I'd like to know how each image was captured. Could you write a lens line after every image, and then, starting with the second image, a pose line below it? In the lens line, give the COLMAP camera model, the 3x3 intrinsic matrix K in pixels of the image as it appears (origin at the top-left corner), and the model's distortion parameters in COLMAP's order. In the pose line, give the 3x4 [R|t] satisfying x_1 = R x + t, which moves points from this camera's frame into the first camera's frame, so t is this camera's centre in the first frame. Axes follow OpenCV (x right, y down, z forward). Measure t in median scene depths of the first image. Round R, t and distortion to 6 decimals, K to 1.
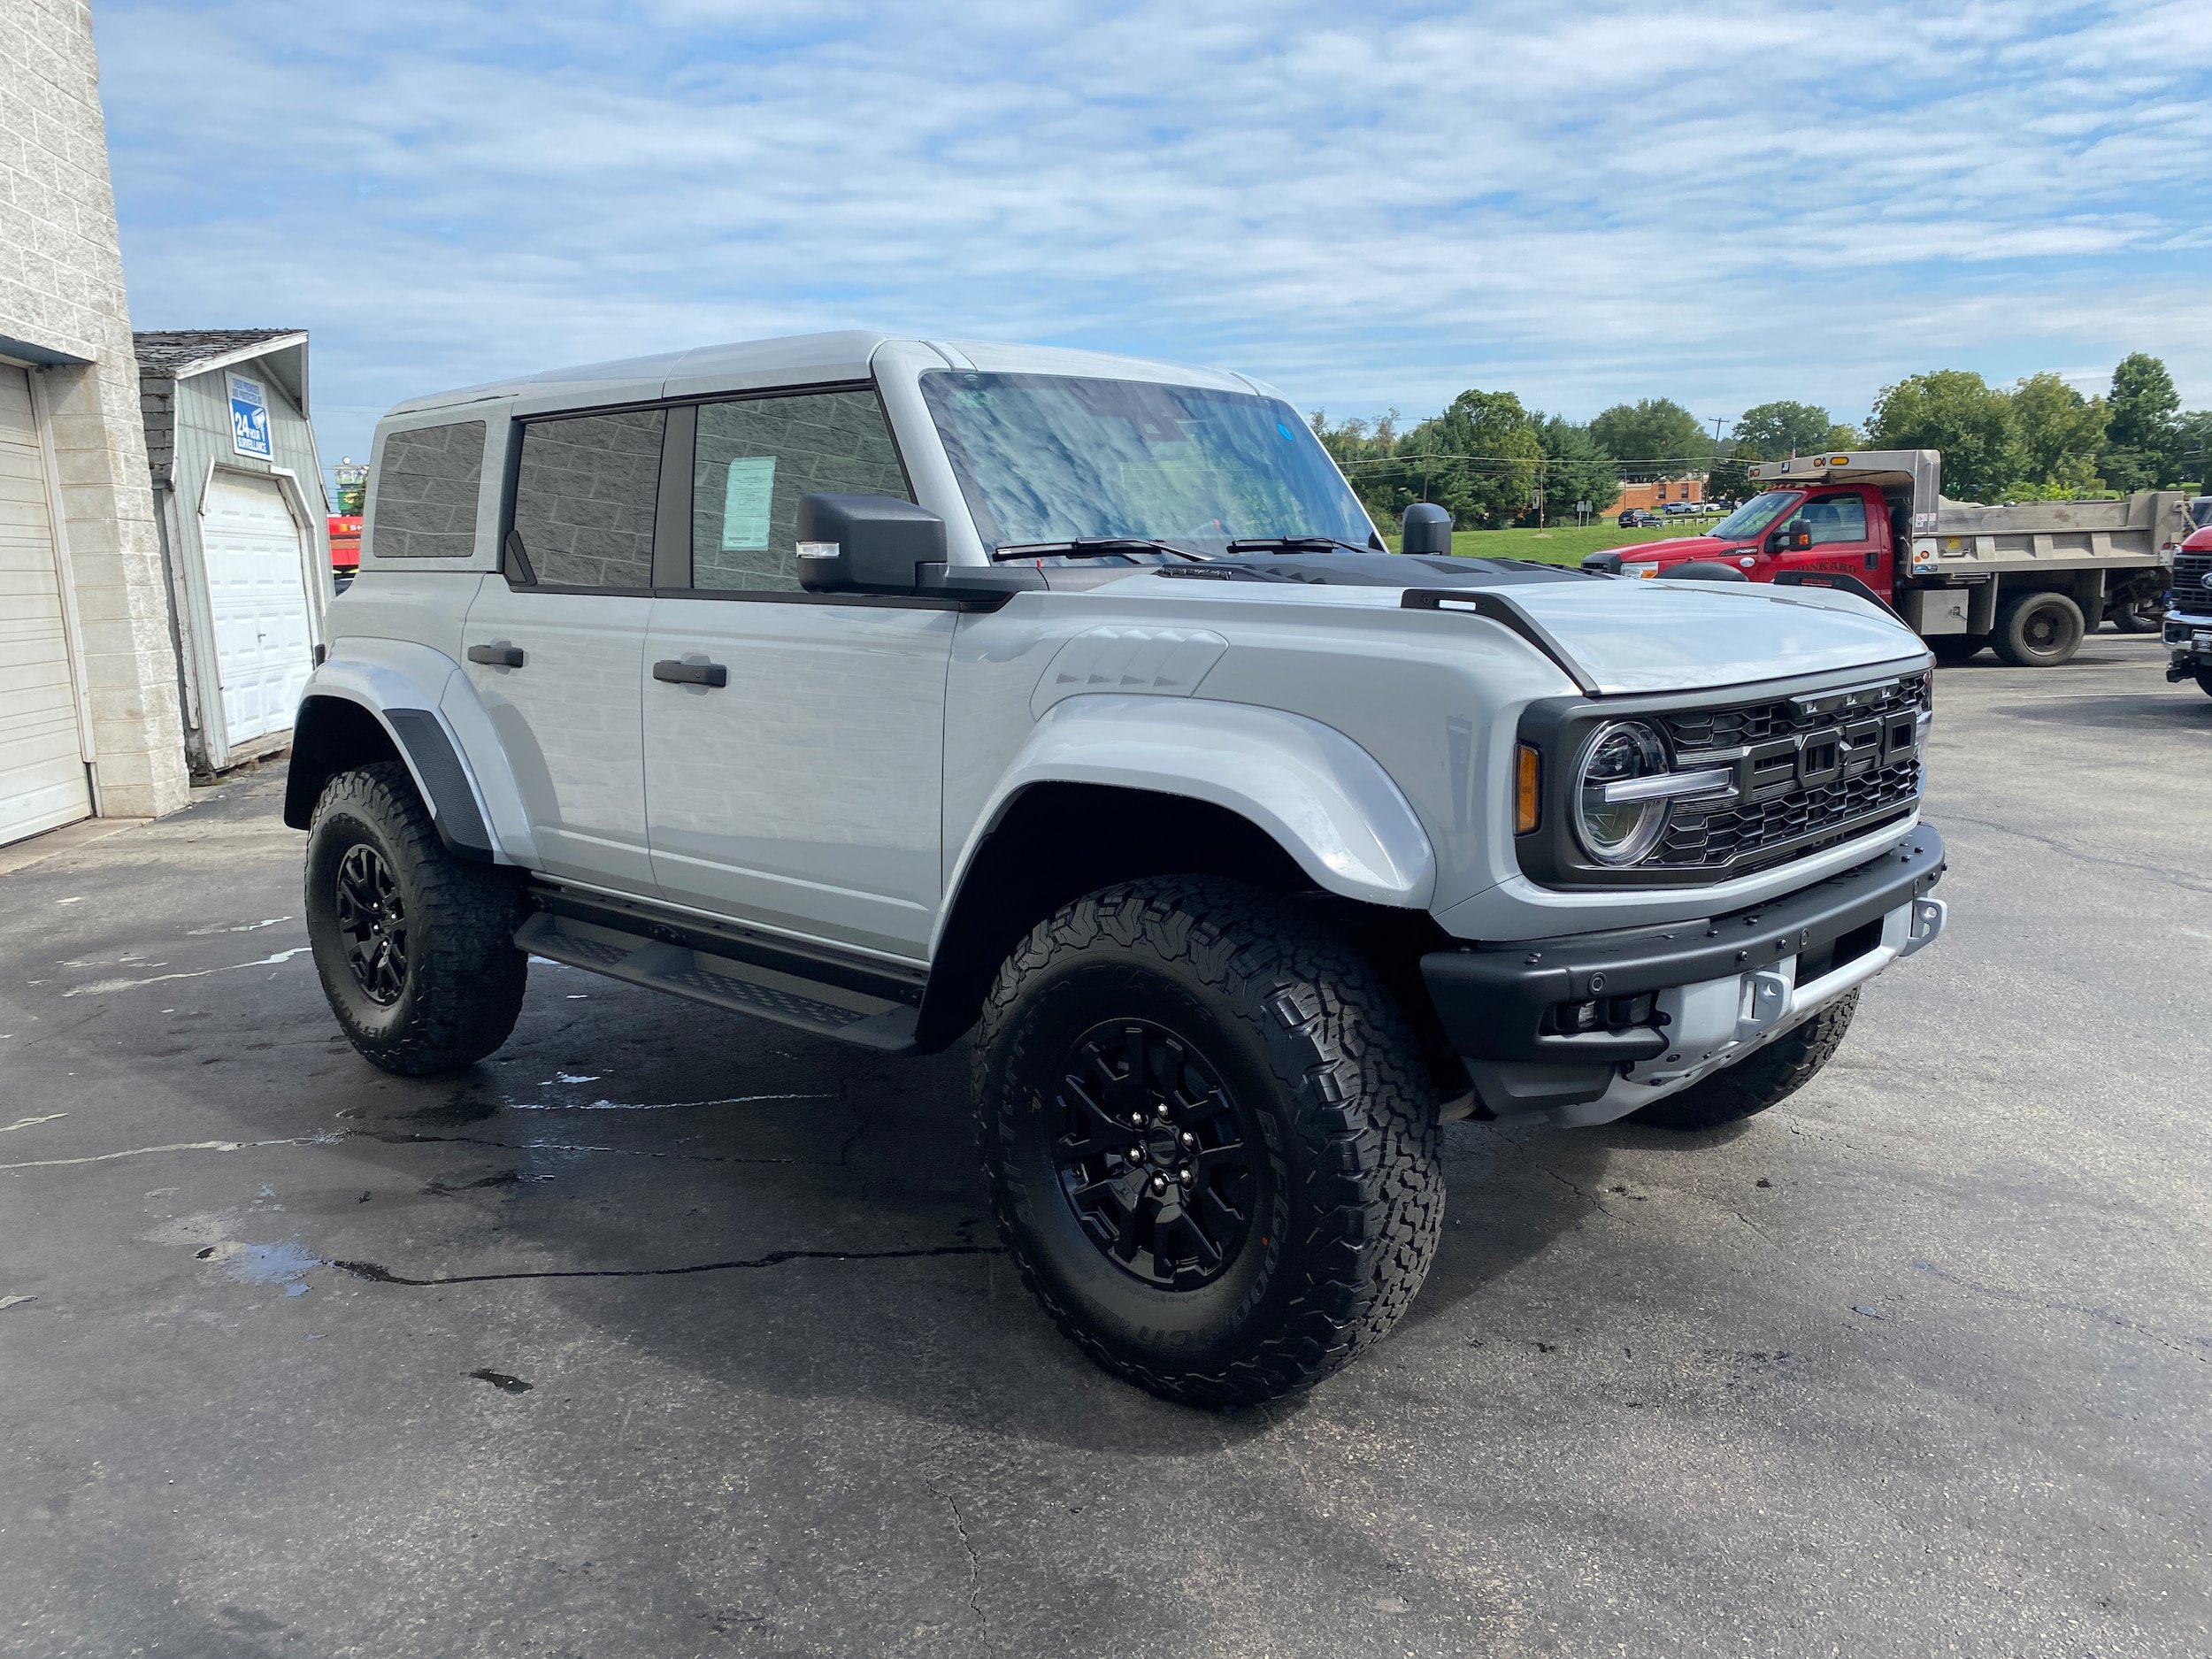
lens RADIAL K [[1687.8, 0, 1111.3], [0, 1687.8, 855.2], [0, 0, 1]] dist [0.017894, -0.012778]
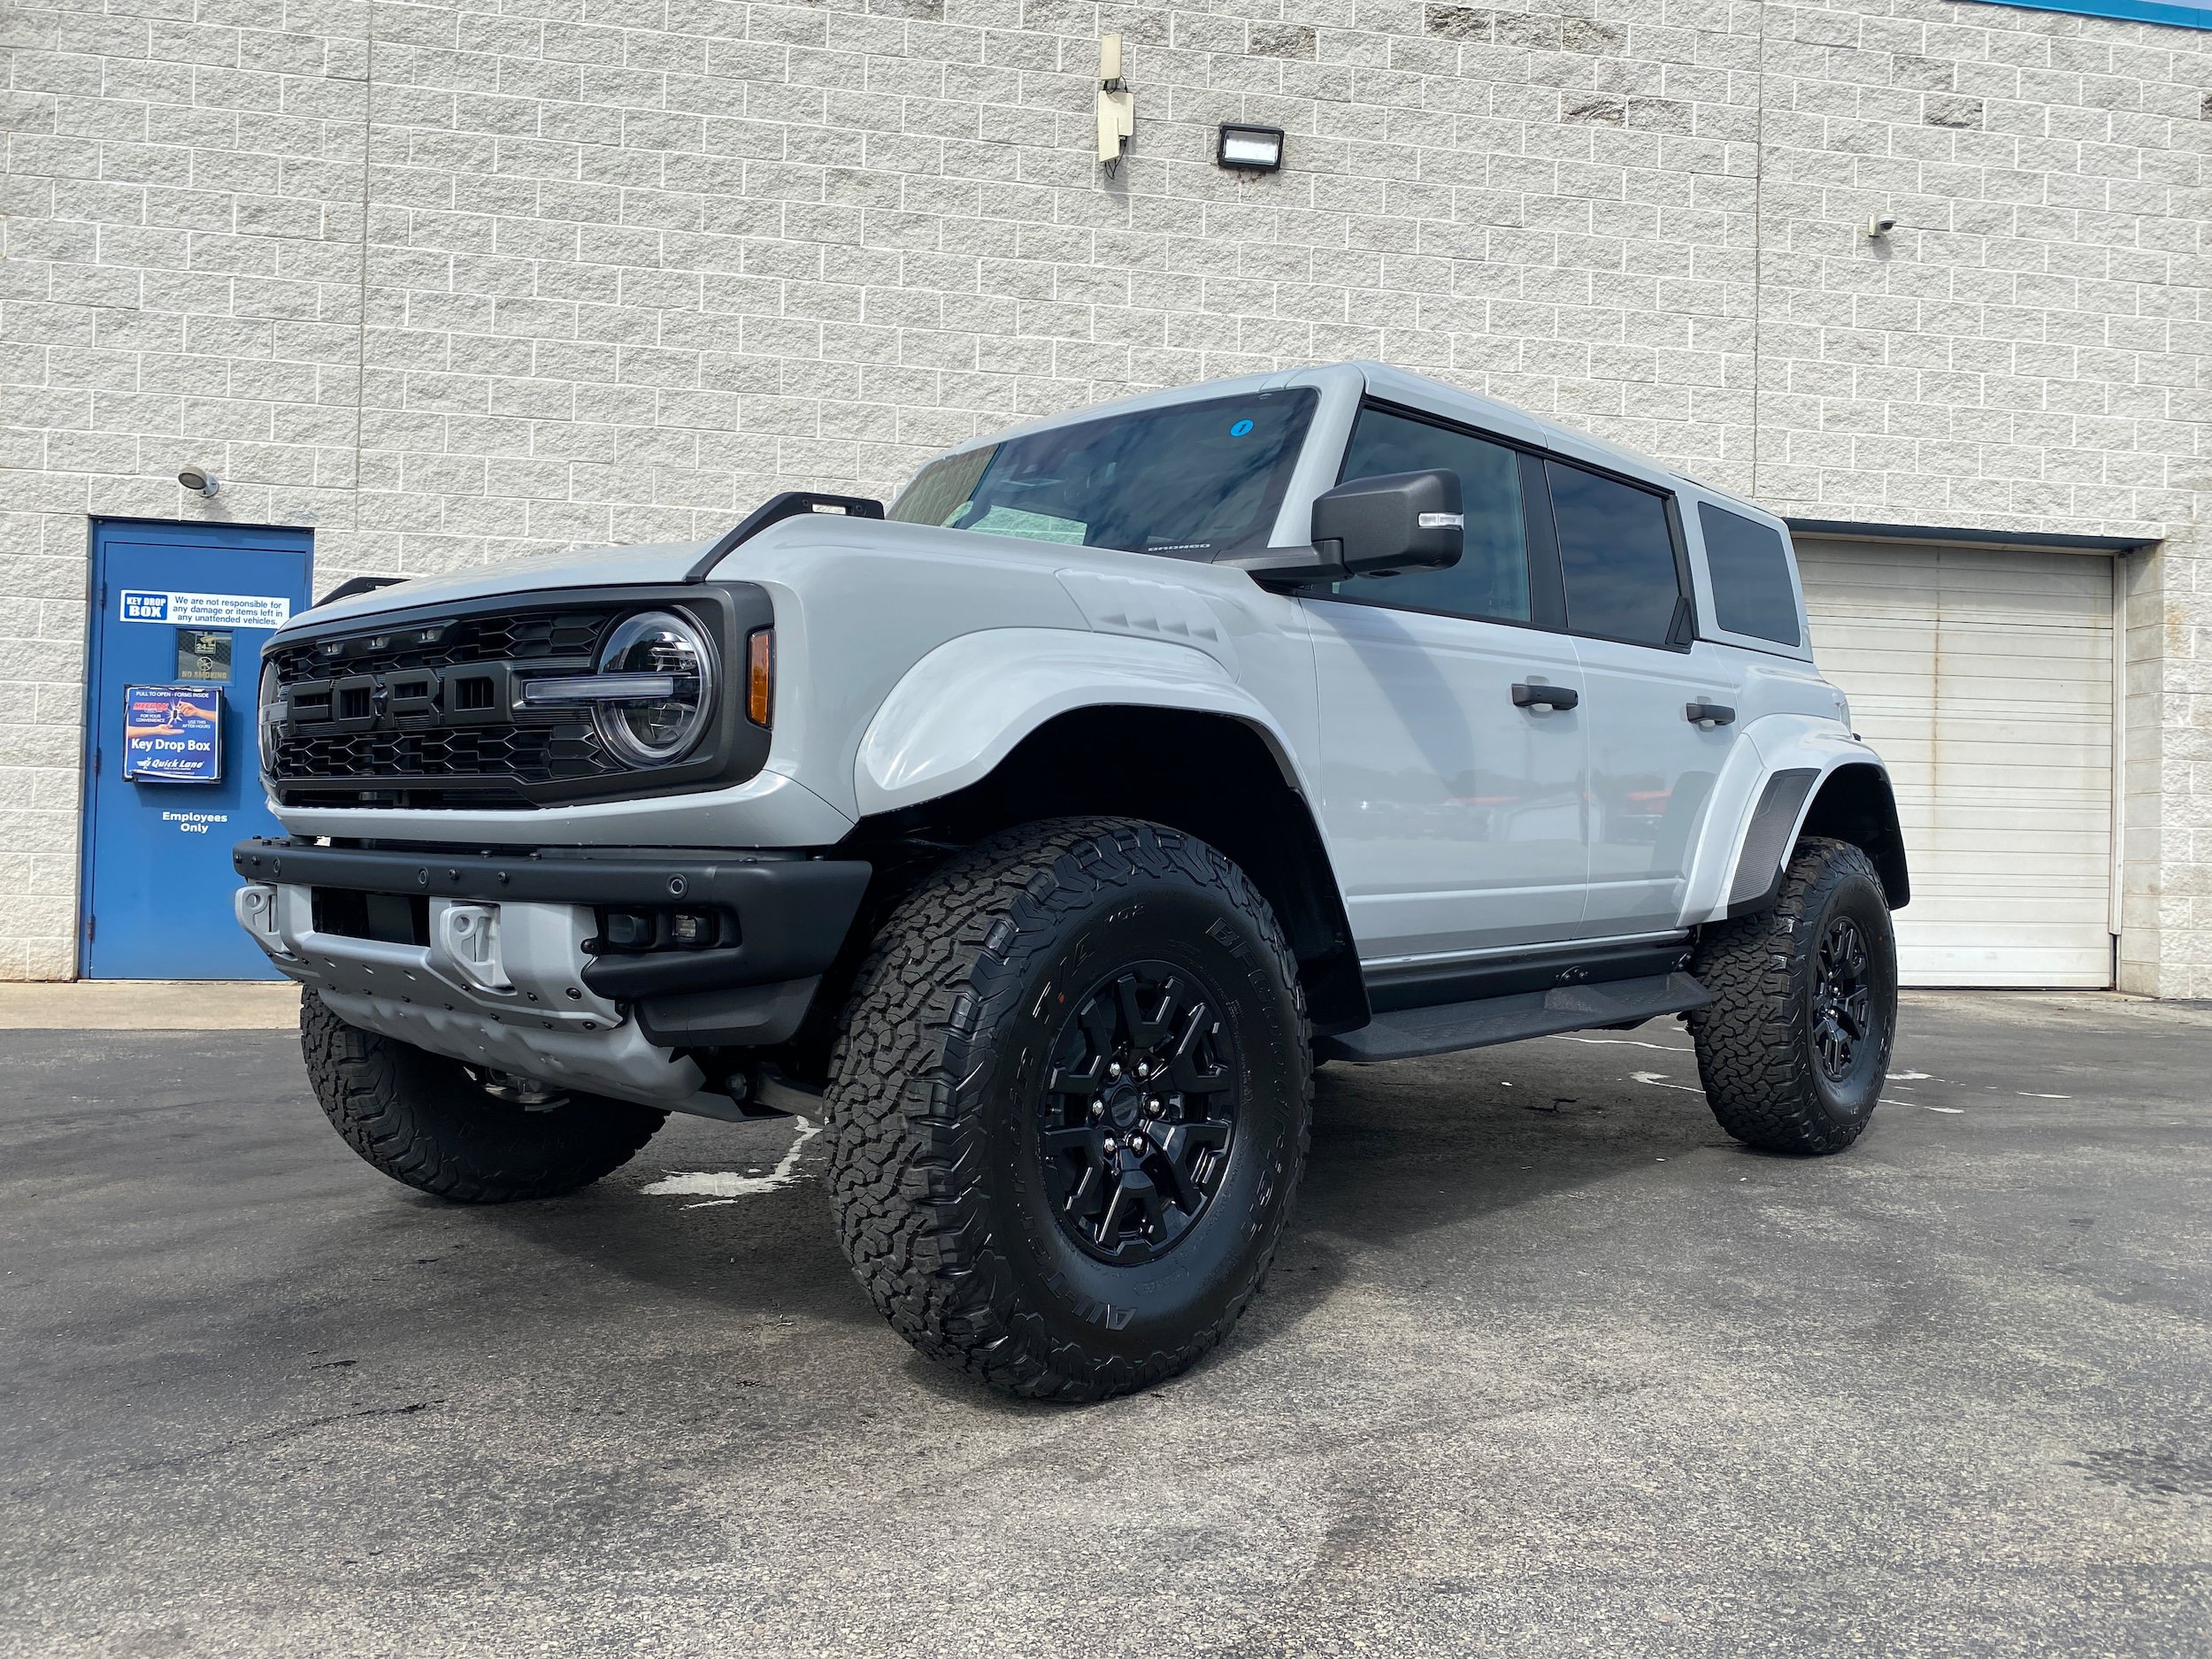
lens RADIAL K [[1687.8, 0, 1125.6], [0, 1687.8, 831.3], [0, 0, 1]] dist [0.017894, -0.012778]
pose [[0.003565, 0.021566, -0.999761, 0.406073], [-0.188172, 0.981922, 0.020510, -0.025680], [0.982130, 0.188054, 0.007559, 0.419790]]
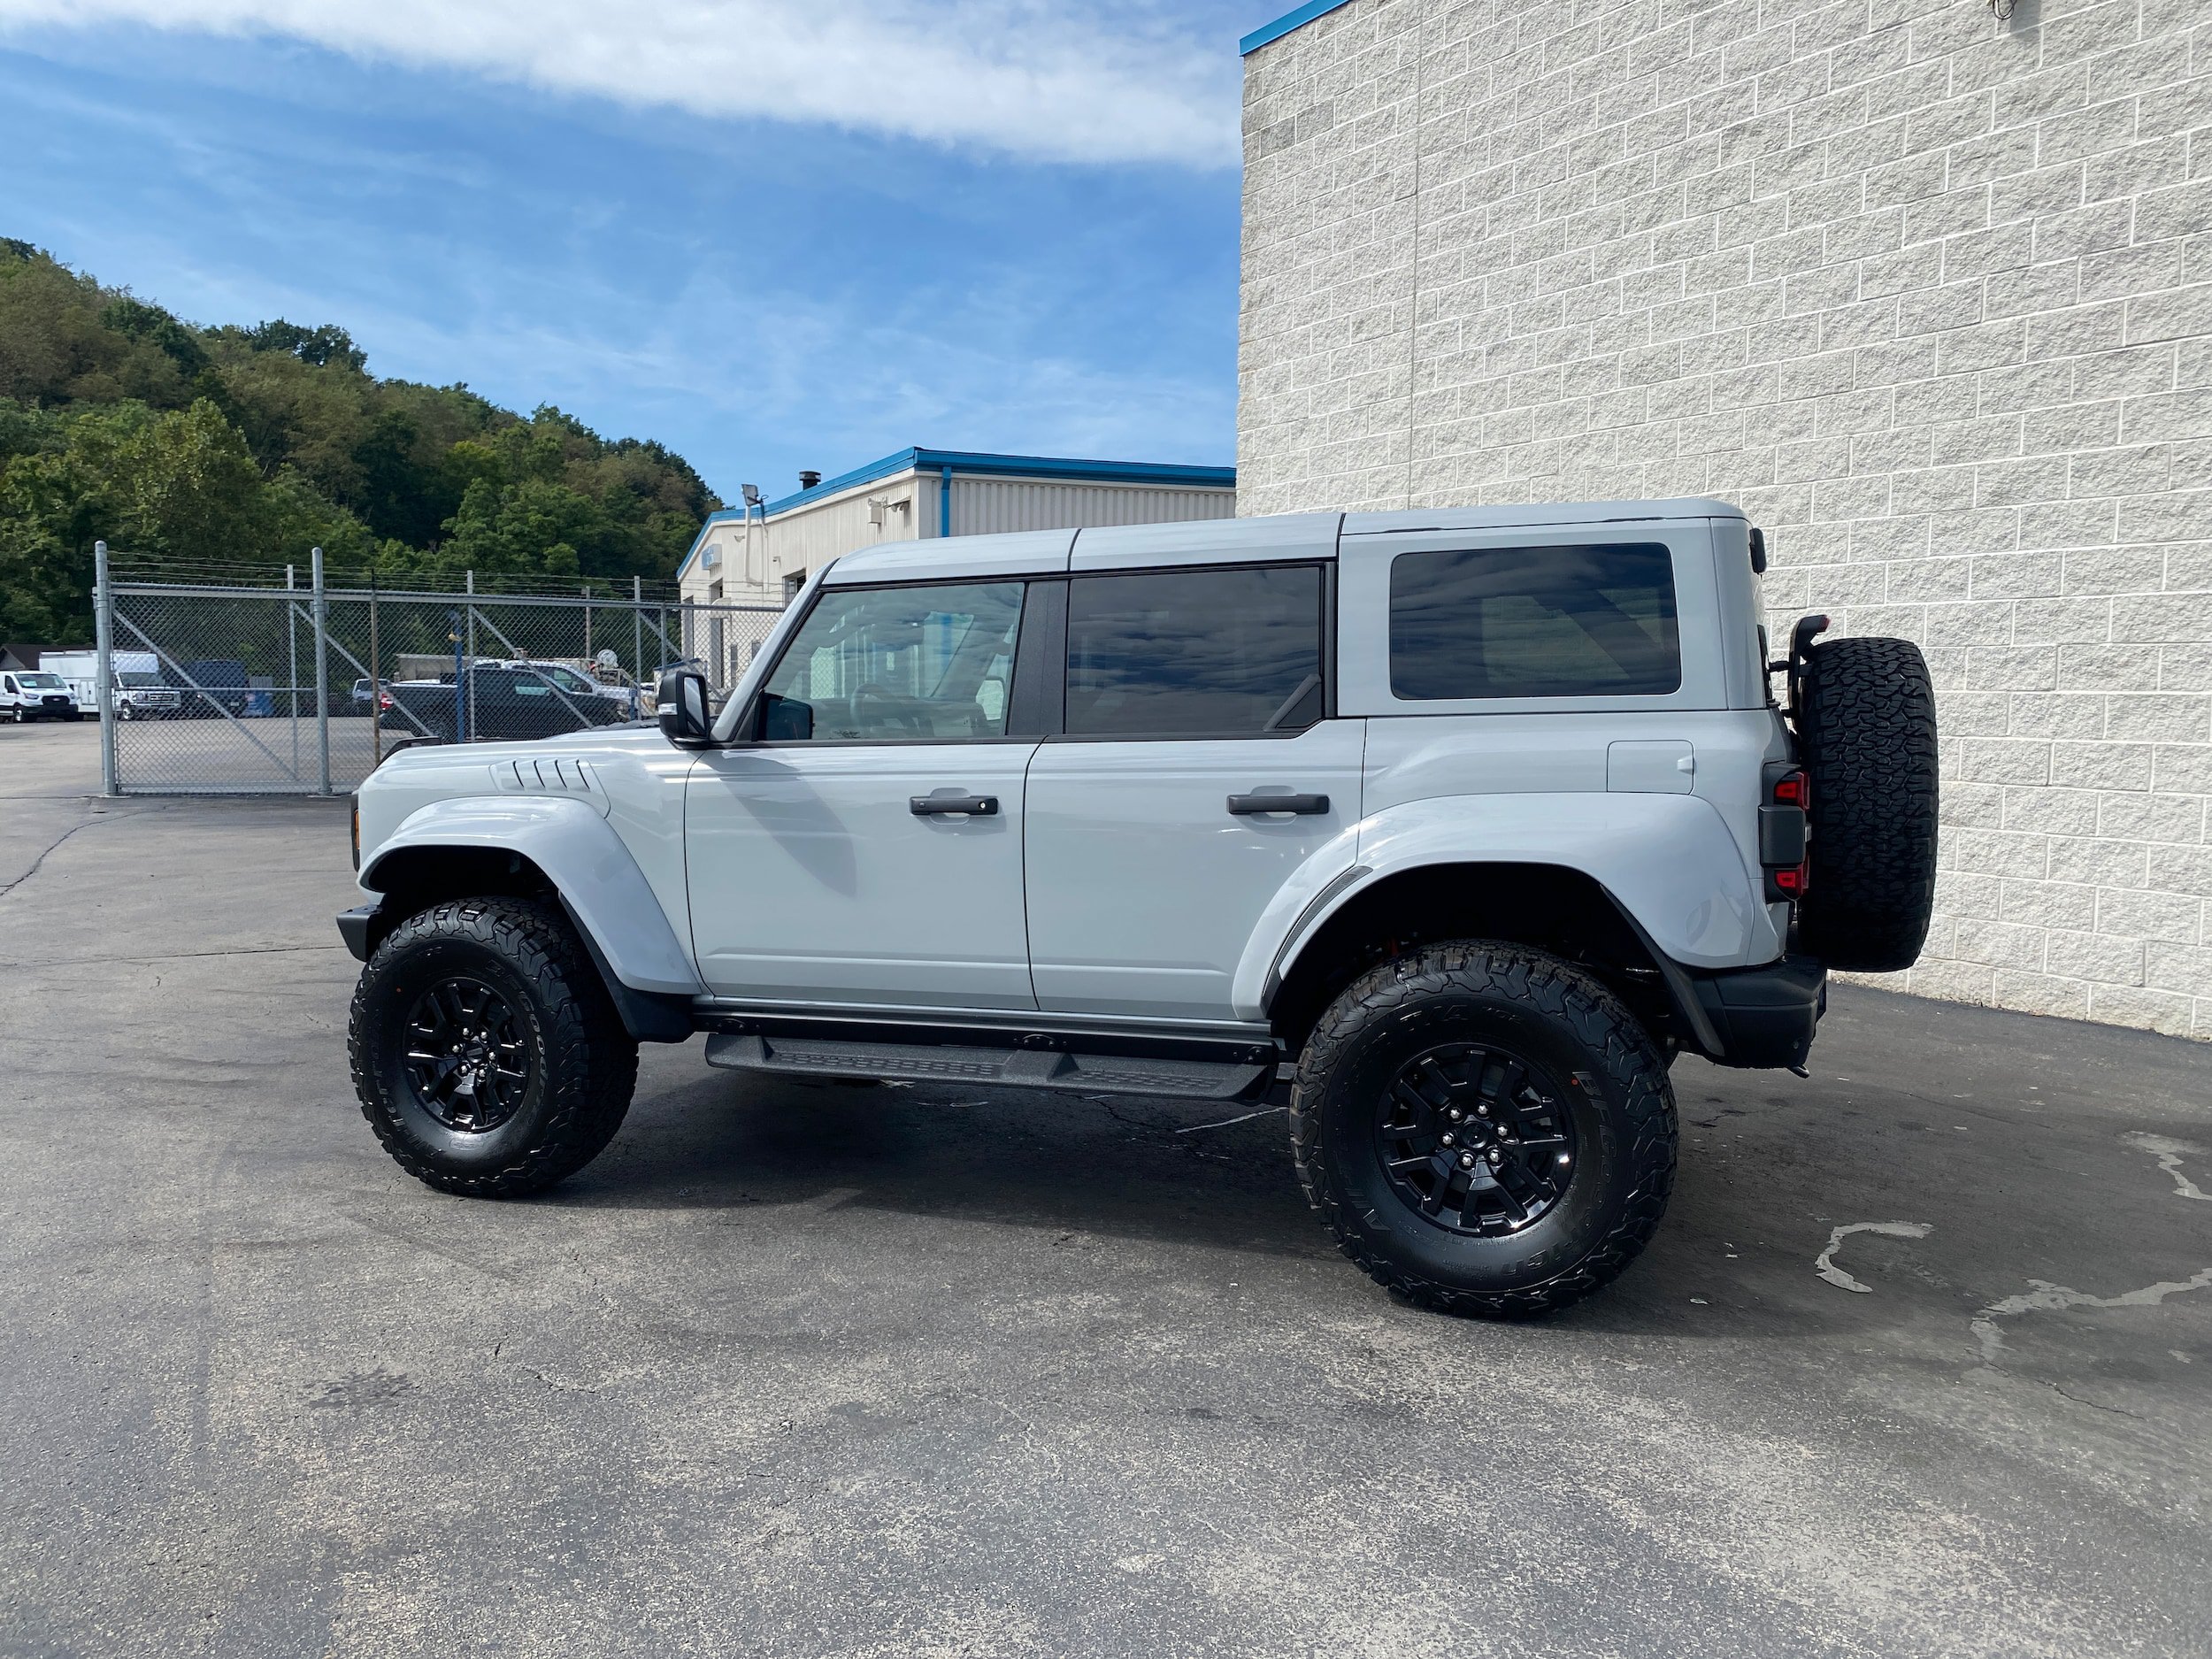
lens RADIAL K [[1687.8, 0, 1098.9], [0, 1687.8, 834.4], [0, 0, 1]] dist [0.017894, -0.012778]
pose [[-0.923080, 0.062321, -0.379524, 0.159909], [-0.037864, 0.967266, 0.250924, -0.173886], [0.382739, 0.245994, -0.890504, 0.933221]]
